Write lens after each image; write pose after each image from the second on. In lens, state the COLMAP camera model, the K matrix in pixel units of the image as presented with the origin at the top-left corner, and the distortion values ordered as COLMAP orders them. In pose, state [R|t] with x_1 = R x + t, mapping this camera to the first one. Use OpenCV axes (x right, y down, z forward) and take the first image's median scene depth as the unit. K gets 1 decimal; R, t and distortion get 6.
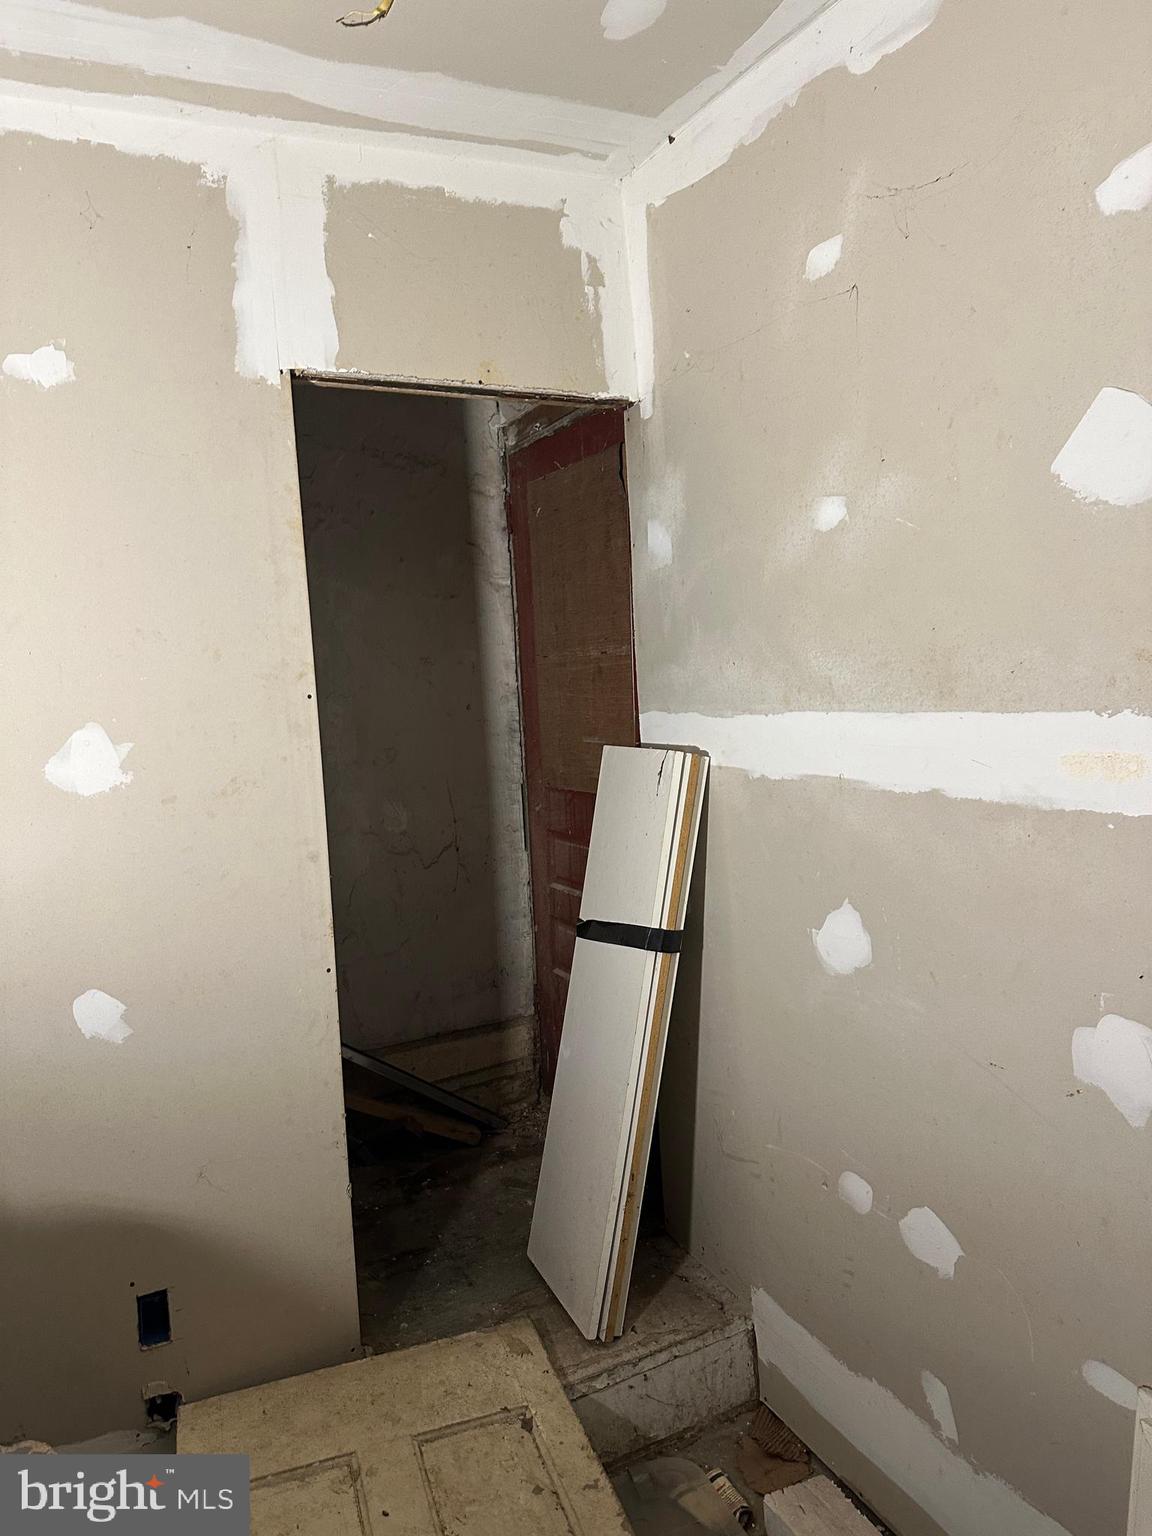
lens RADIAL K [[1060.0, 0, 575.6], [0, 1060.0, 770.2], [0, 0, 1]] dist [0.051417, -0.082262]
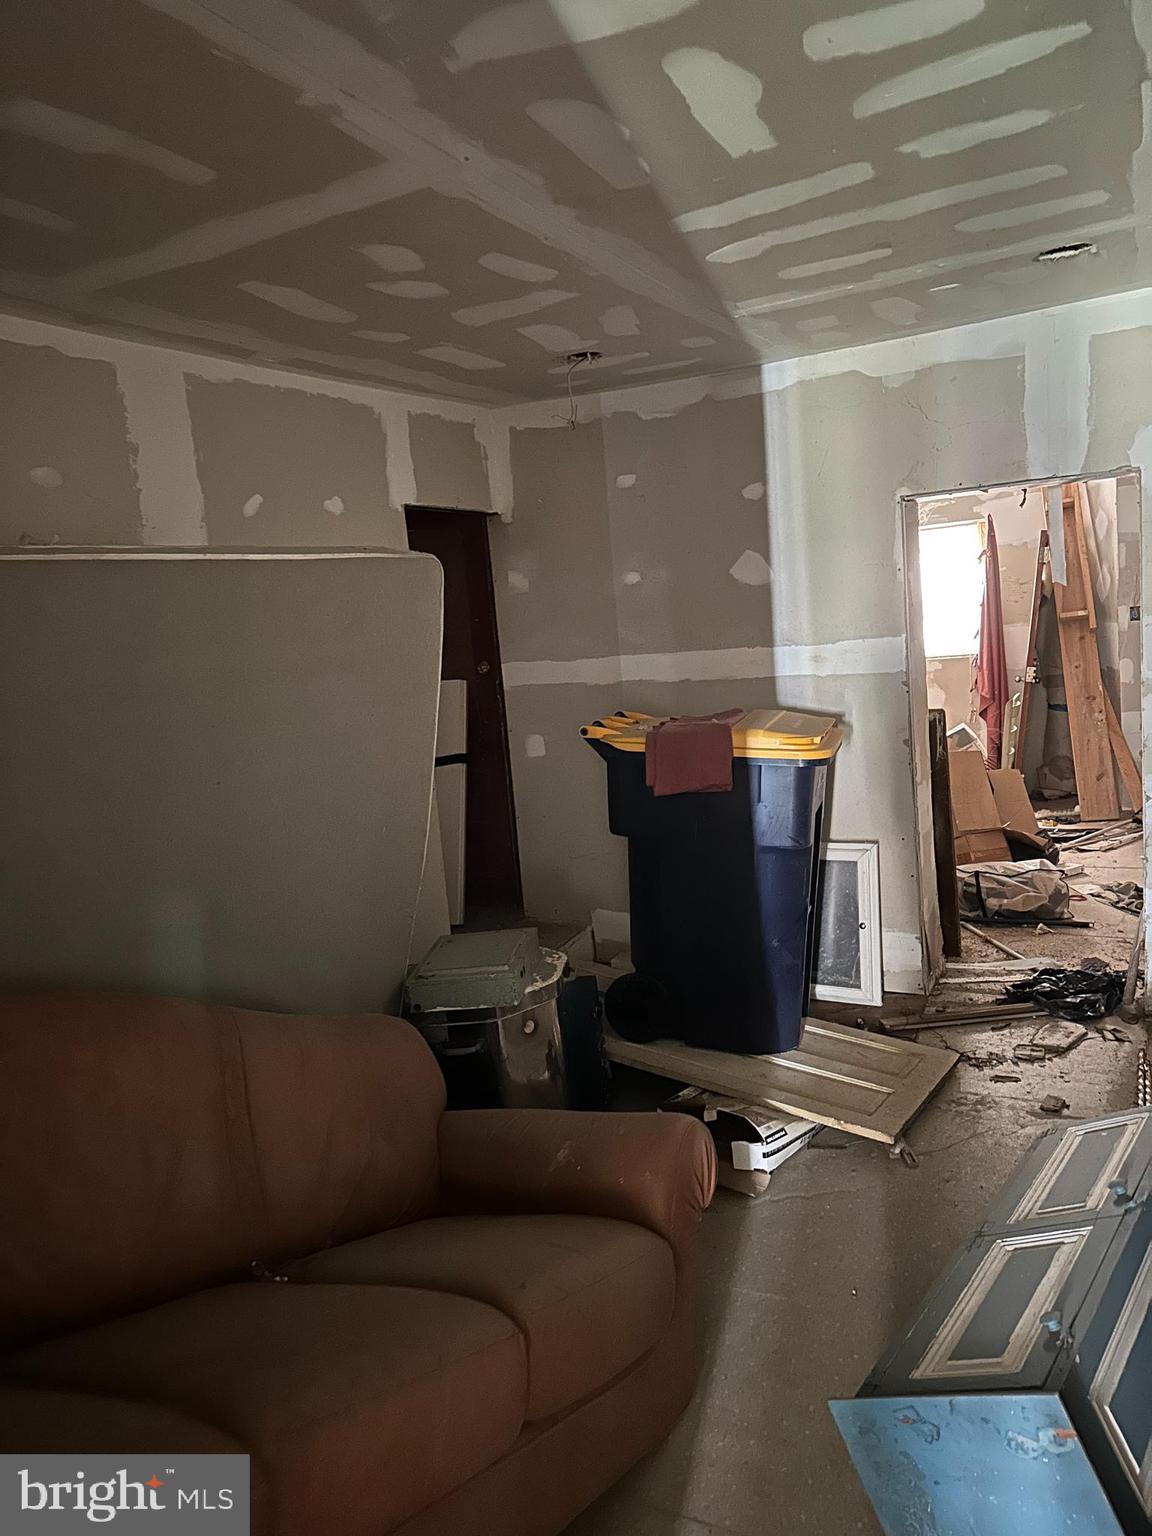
lens RADIAL K [[1070.6, 0, 580.4], [0, 1070.6, 769.5], [0, 0, 1]] dist [0.044124, -0.037559]
pose [[0.794601, -0.102341, 0.598444, -1.200677], [0.090094, 0.994654, 0.050472, 0.066880], [-0.600410, 0.013811, 0.799573, -0.824879]]
